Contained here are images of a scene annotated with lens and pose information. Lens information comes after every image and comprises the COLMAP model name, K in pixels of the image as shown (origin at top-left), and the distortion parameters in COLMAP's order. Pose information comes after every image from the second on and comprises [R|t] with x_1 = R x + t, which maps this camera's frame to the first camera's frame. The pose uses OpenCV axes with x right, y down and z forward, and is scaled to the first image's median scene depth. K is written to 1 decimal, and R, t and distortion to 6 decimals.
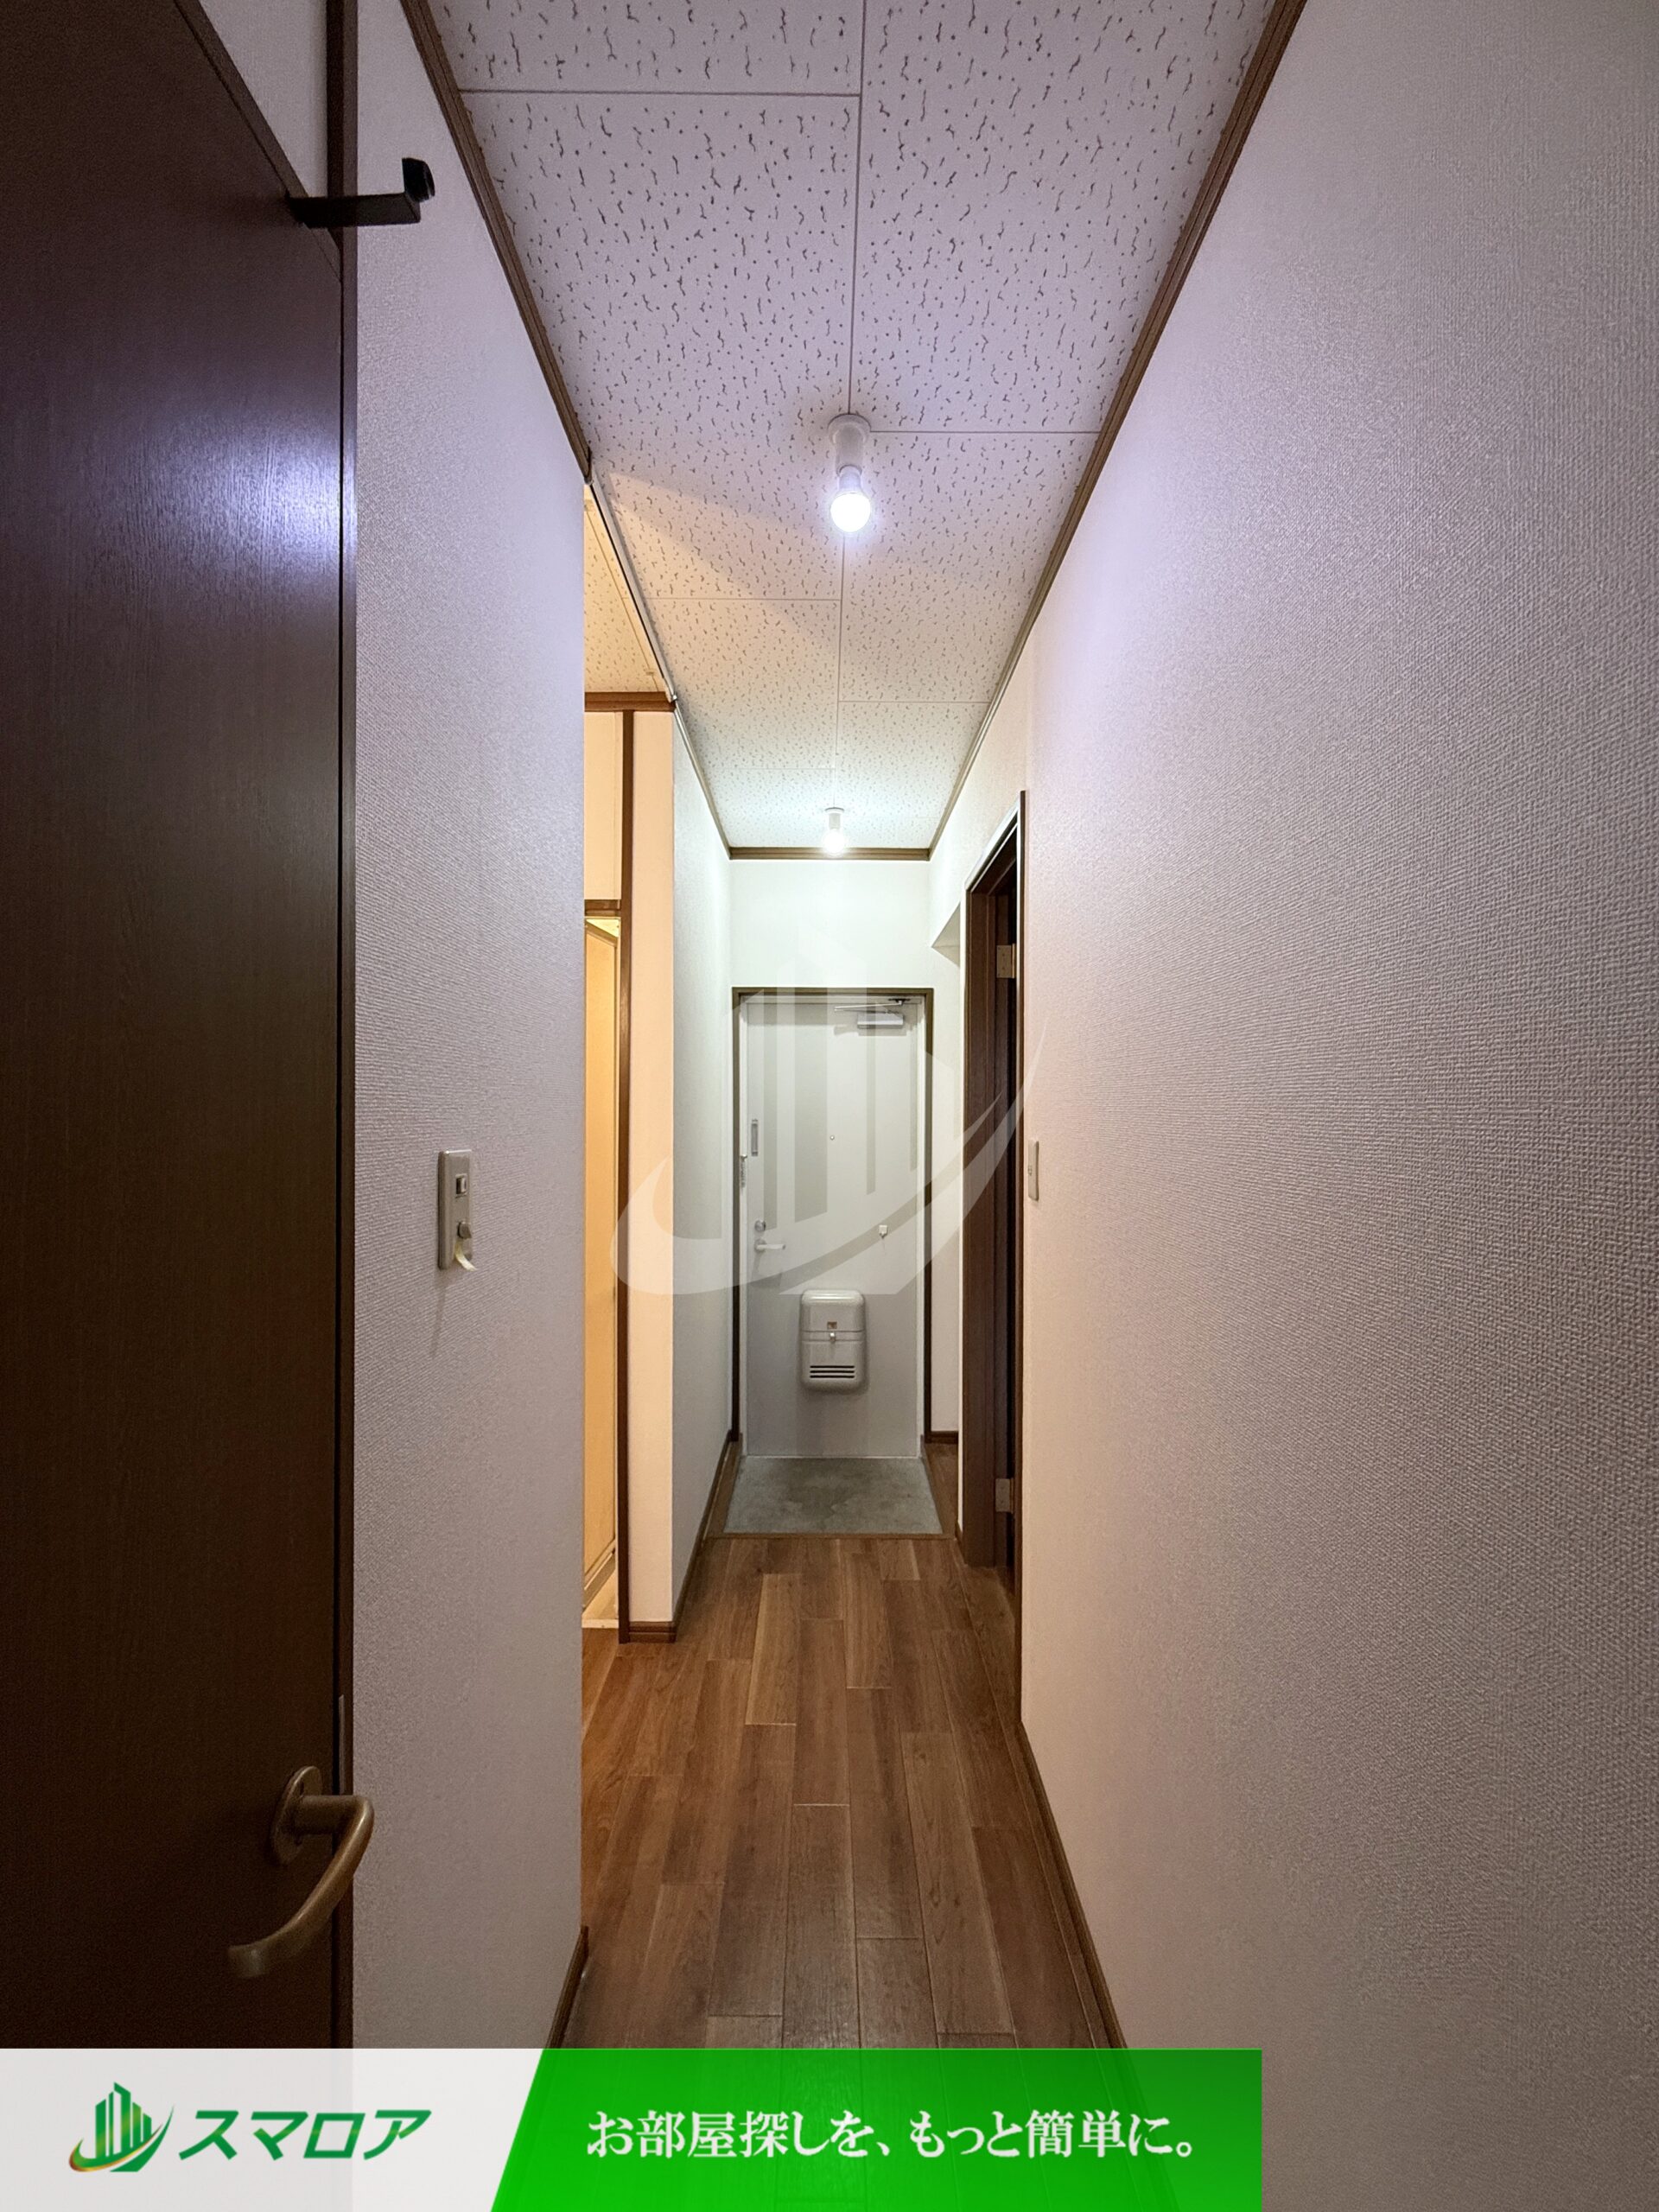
lens RADIAL K [[879.7, 0, 822.4], [0, 879.7, 1107.3], [0, 0, 1]] dist [-0.000852, -0.000353]
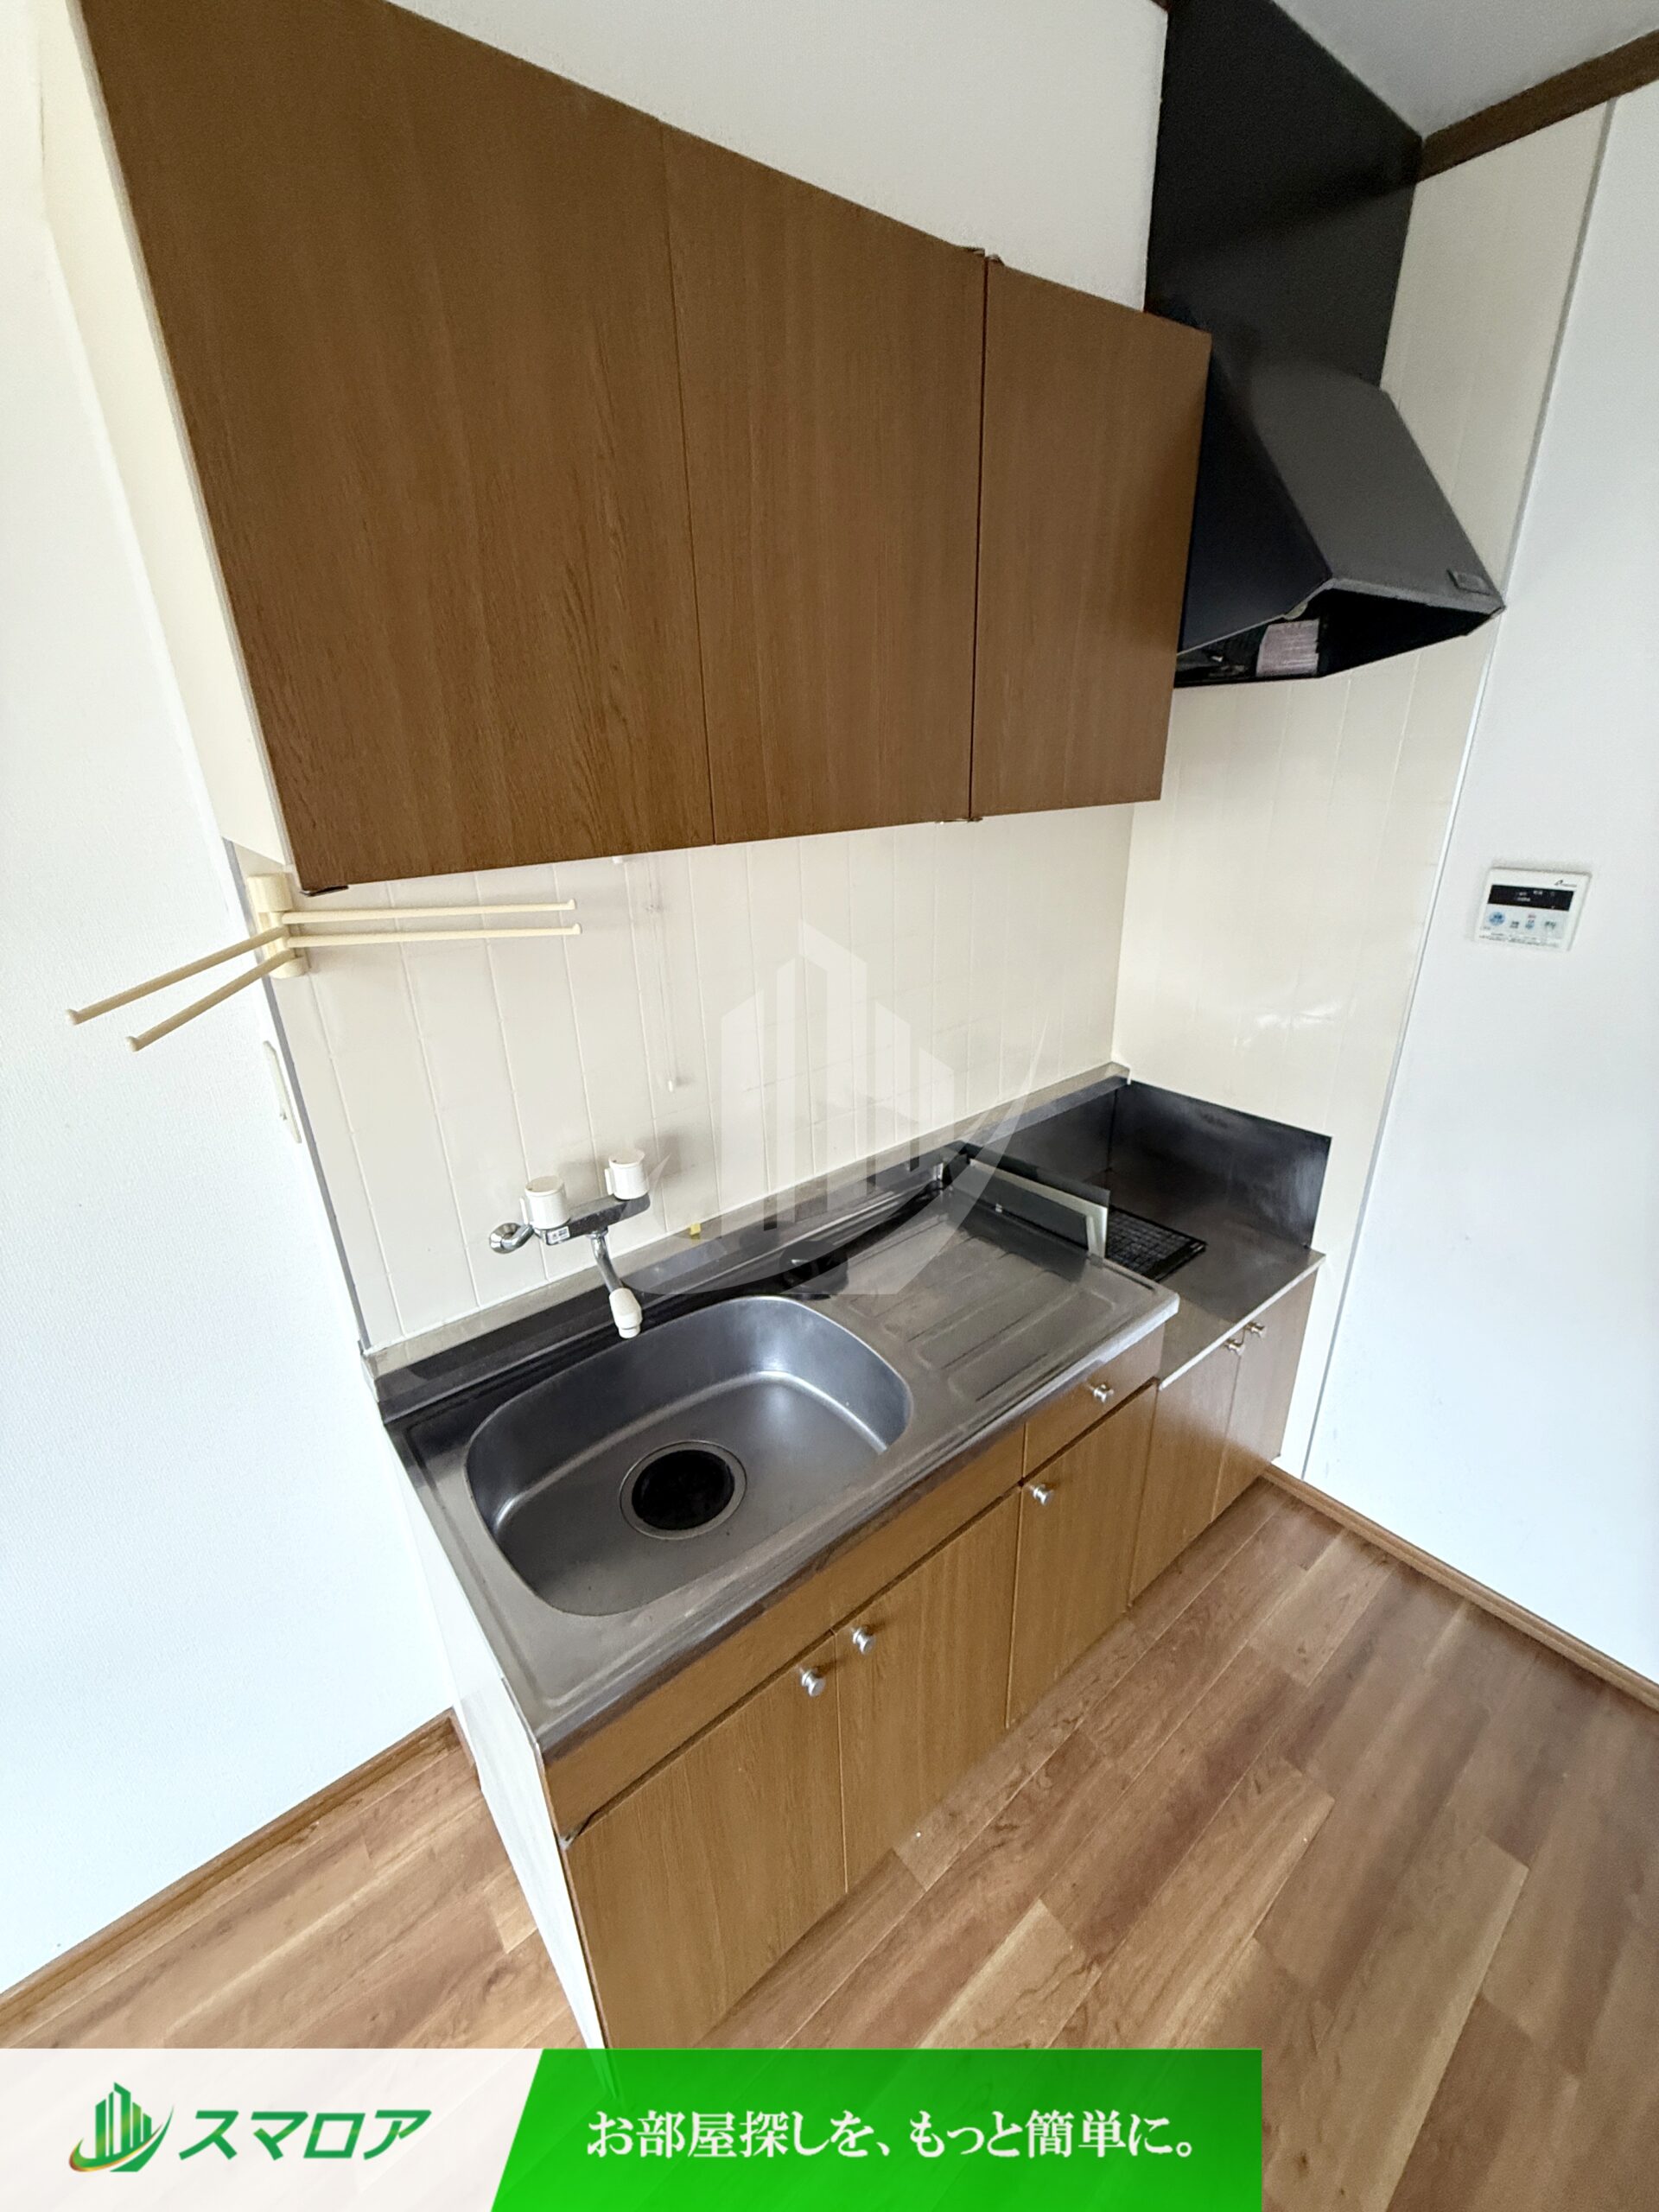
lens RADIAL K [[879.7, 0, 832.8], [0, 879.7, 1106.8], [0, 0, 1]] dist [-0.000852, -0.000353]
pose [[-0.632818, -0.279640, 0.722041, -0.063685], [0.027643, 0.923753, 0.381989, -0.108802], [-0.773807, 0.261689, -0.576838, 1.459617]]
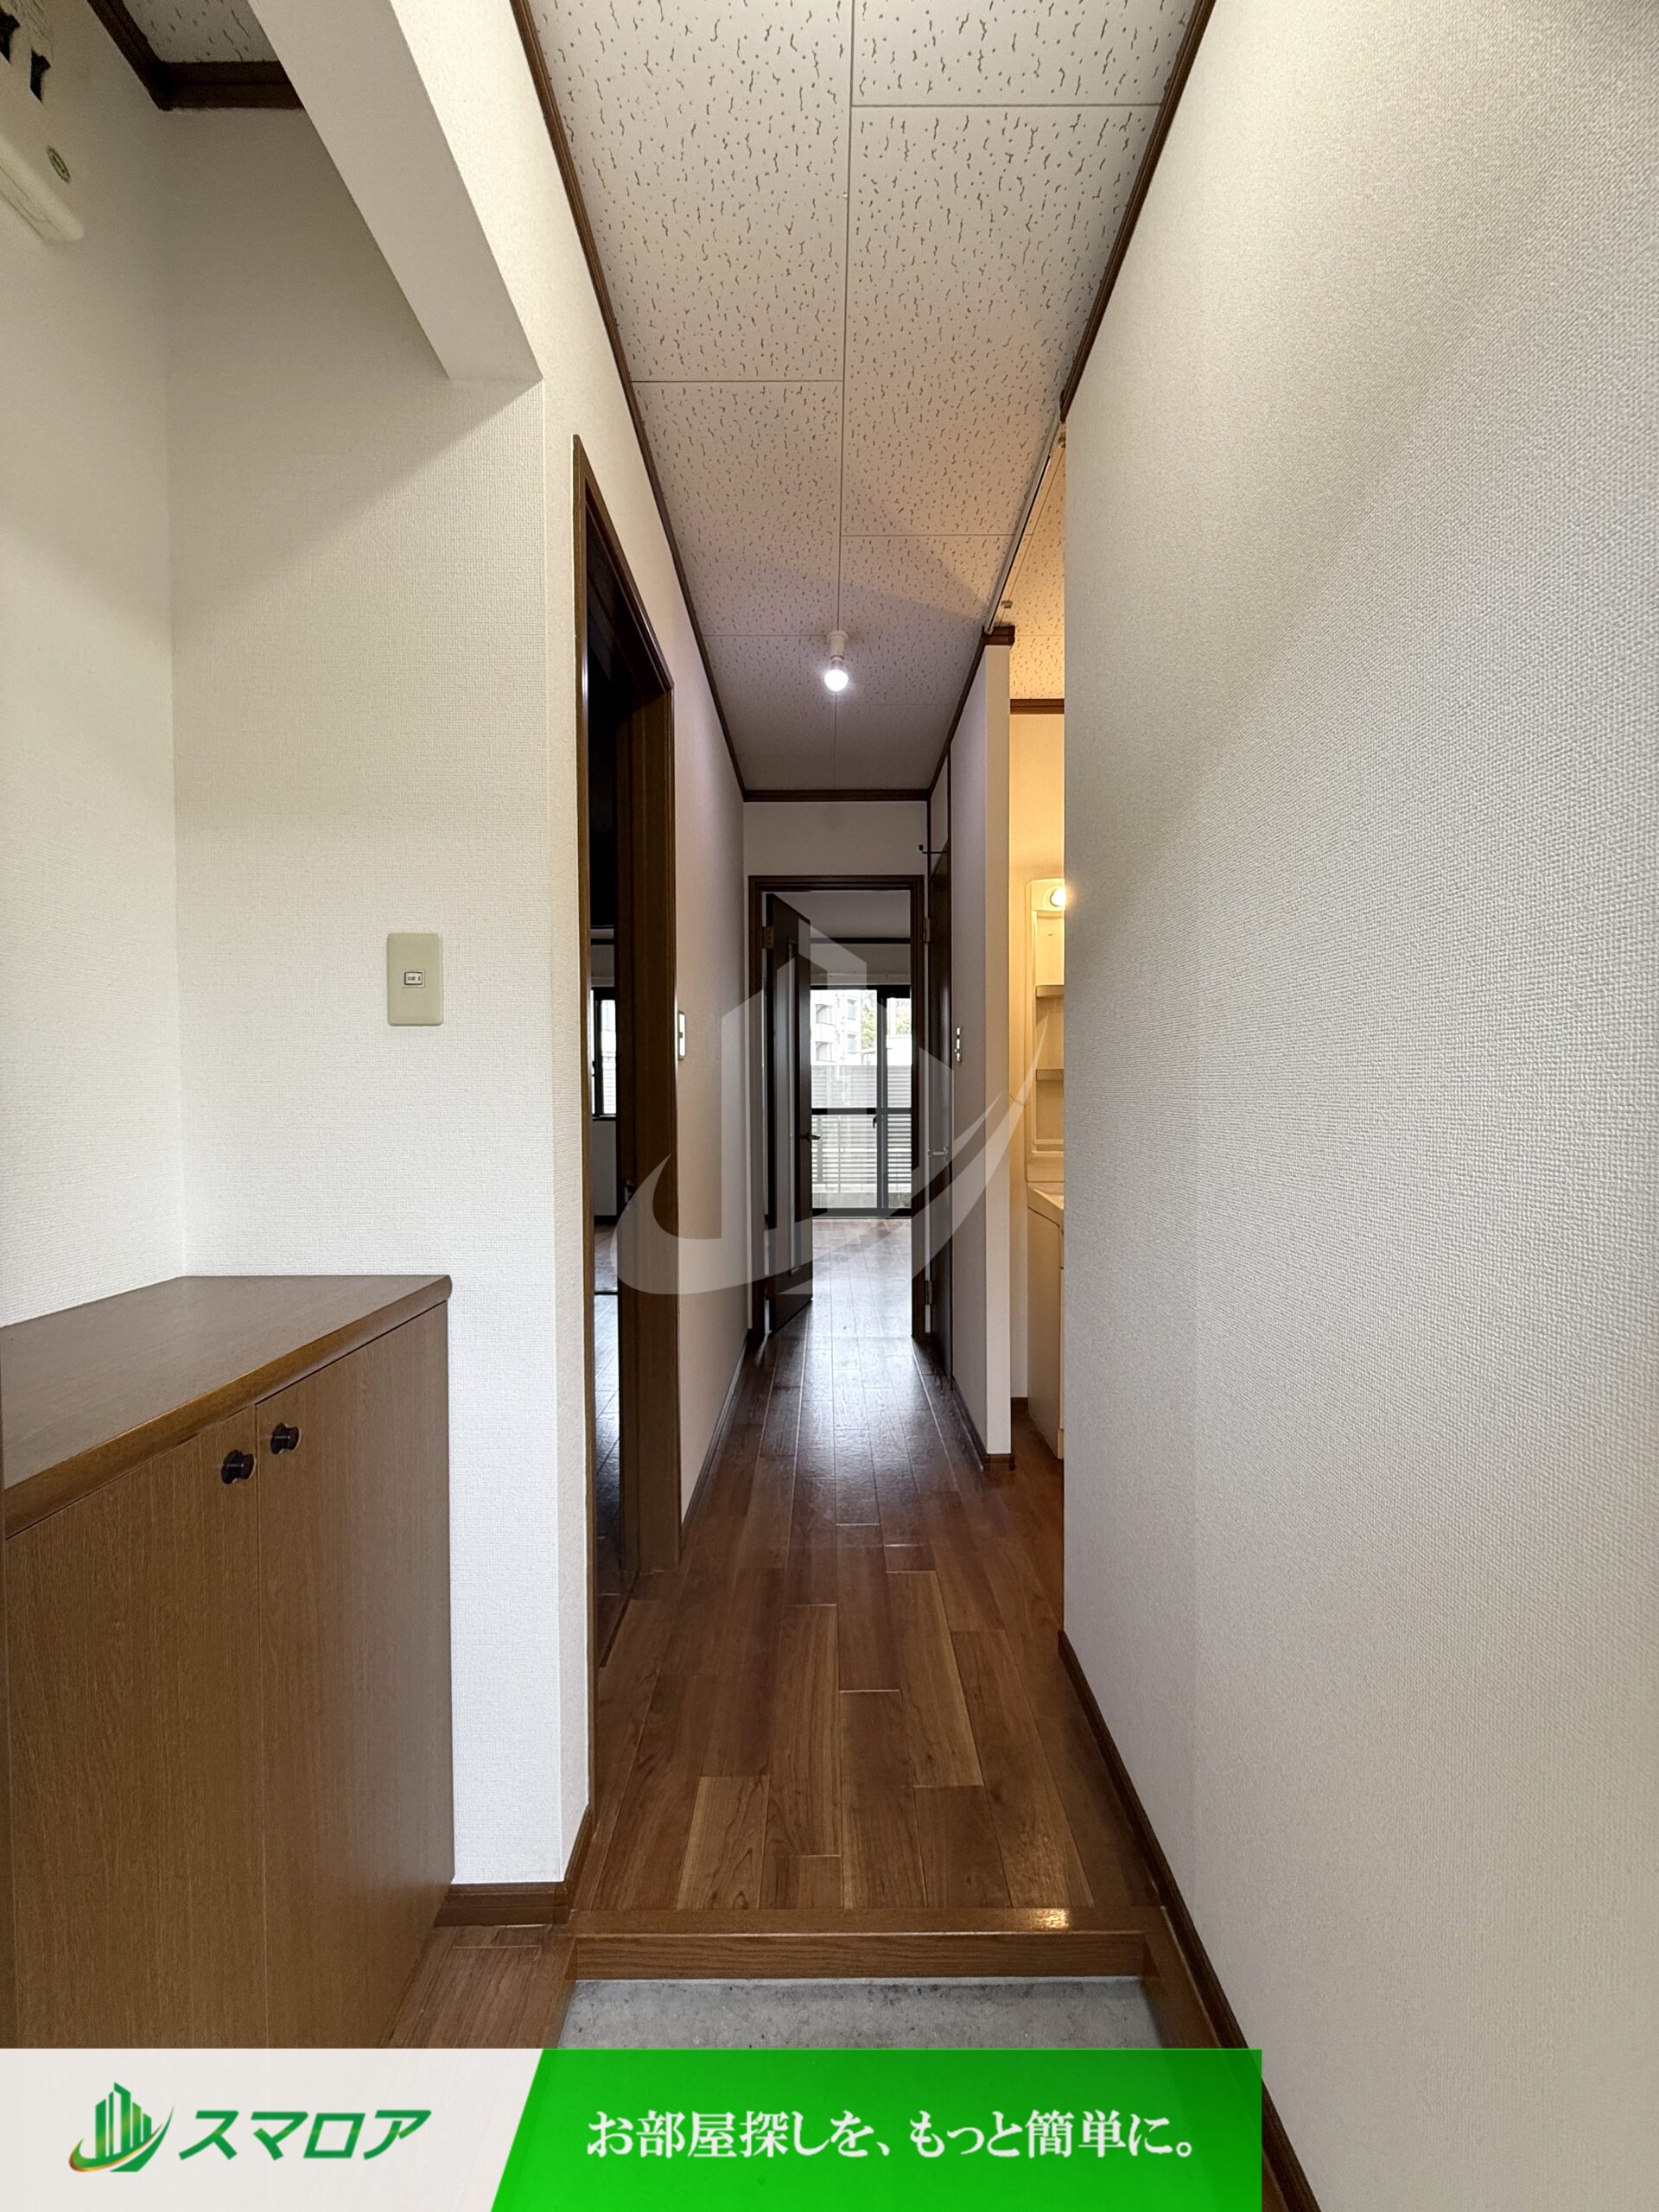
lens RADIAL K [[879.7, 0, 834.8], [0, 879.7, 1097.9], [0, 0, 1]] dist [-0.000852, -0.000353]
pose [[-0.999962, -0.002259, -0.008472, 0.036164], [-0.002363, 0.999922, 0.012282, 0.115673], [0.008443, 0.012301, -0.999889, 1.782392]]
